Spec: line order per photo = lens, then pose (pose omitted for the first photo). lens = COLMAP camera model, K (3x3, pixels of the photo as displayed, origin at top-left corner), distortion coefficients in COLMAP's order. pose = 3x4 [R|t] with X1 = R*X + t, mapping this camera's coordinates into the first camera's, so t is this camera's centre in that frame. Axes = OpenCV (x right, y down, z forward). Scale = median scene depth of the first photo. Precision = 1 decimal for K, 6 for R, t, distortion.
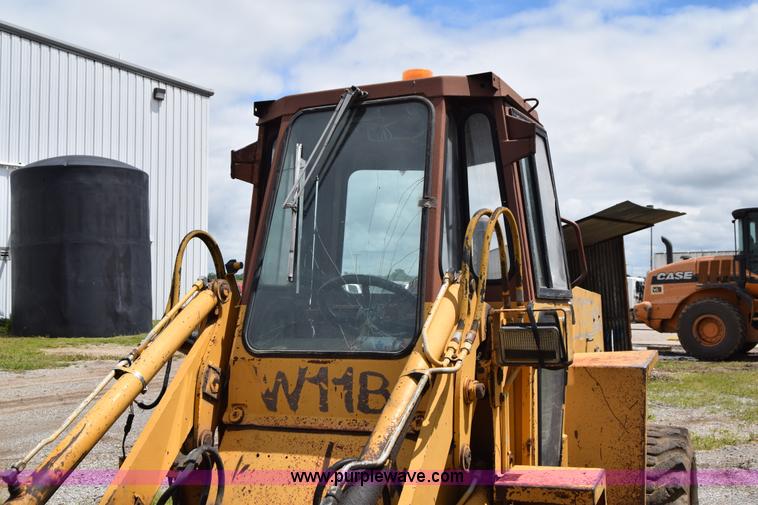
lens RADIAL K [[841.0, 0, 379.0], [0, 841.0, 252.5], [0, 0, 1]] dist [-0.068542, 0.002314]
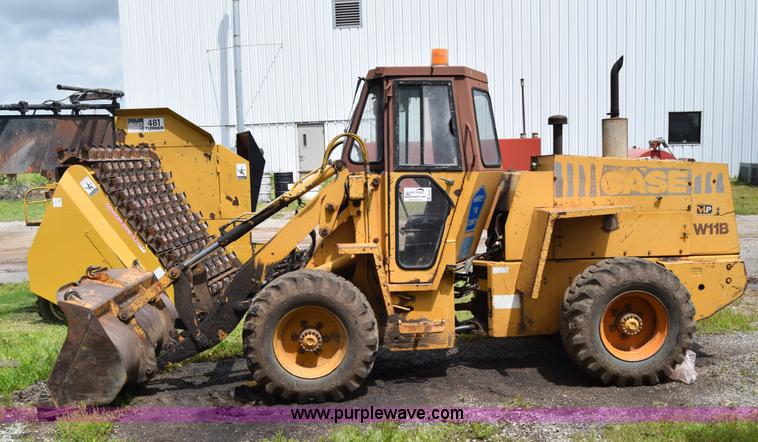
lens RADIAL K [[774.9, 0, 378.2], [0, 774.9, 260.7], [0, 0, 1]] dist [-0.063172, 0.002535]
pose [[0.450198, 0.116349, -0.885316, 1.964499], [0.062780, 0.984897, 0.161361, -0.040763], [0.890719, -0.128224, 0.436094, 0.062404]]
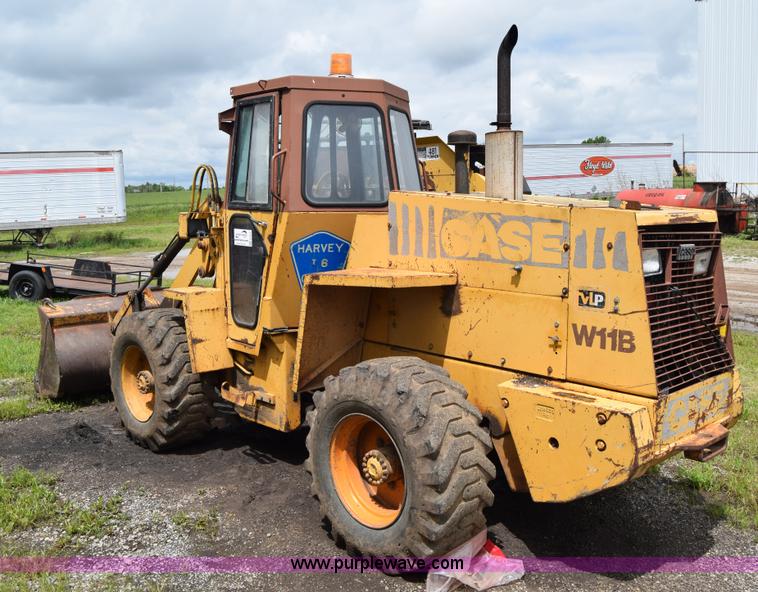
lens RADIAL K [[731.2, 0, 389.8], [0, 731.2, 289.4], [0, 0, 1]] dist [-0.081971, 0.000938]
pose [[-0.379729, 0.133639, -0.915394, 1.541588], [0.059599, 0.990989, 0.119952, 0.061768], [0.923176, -0.009008, -0.384272, 1.943027]]
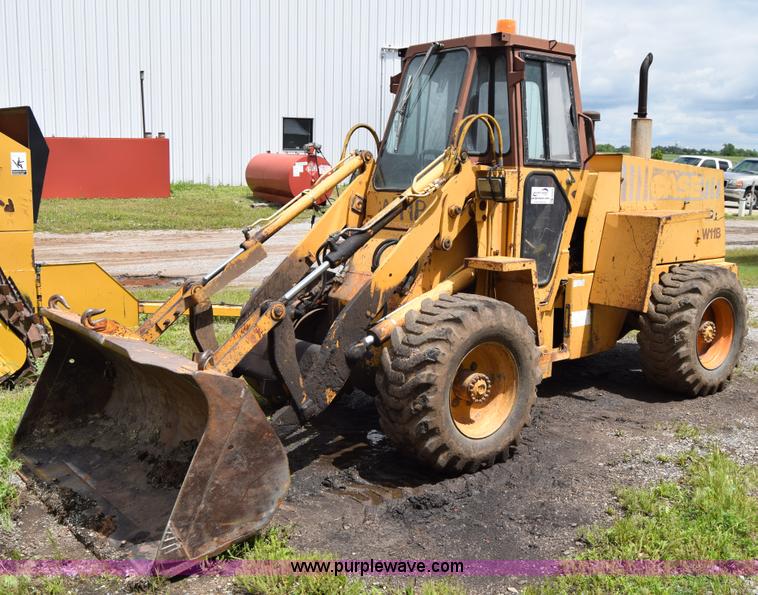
lens RADIAL K [[808.4, 0, 351.0], [0, 808.4, 301.0], [0, 0, 1]] dist [-0.080784, 0.010241]
pose [[0.869946, 0.104710, -0.481903, 0.705896], [0.002148, 0.976385, 0.216029, -0.030531], [0.493143, -0.188969, 0.849177, -0.644386]]
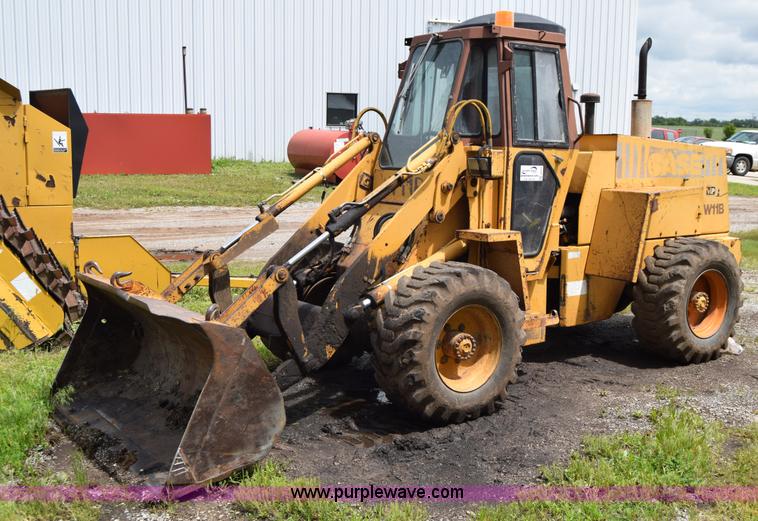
lens RADIAL K [[852.7, 0, 364.5], [0, 852.7, 259.9], [0, 0, 1]] dist [-0.062801, -0.006697]
pose [[0.845070, 0.096782, -0.525822, 0.940668], [0.005393, 0.981887, 0.189393, -0.057370], [0.534628, -0.162886, 0.829241, -0.822353]]
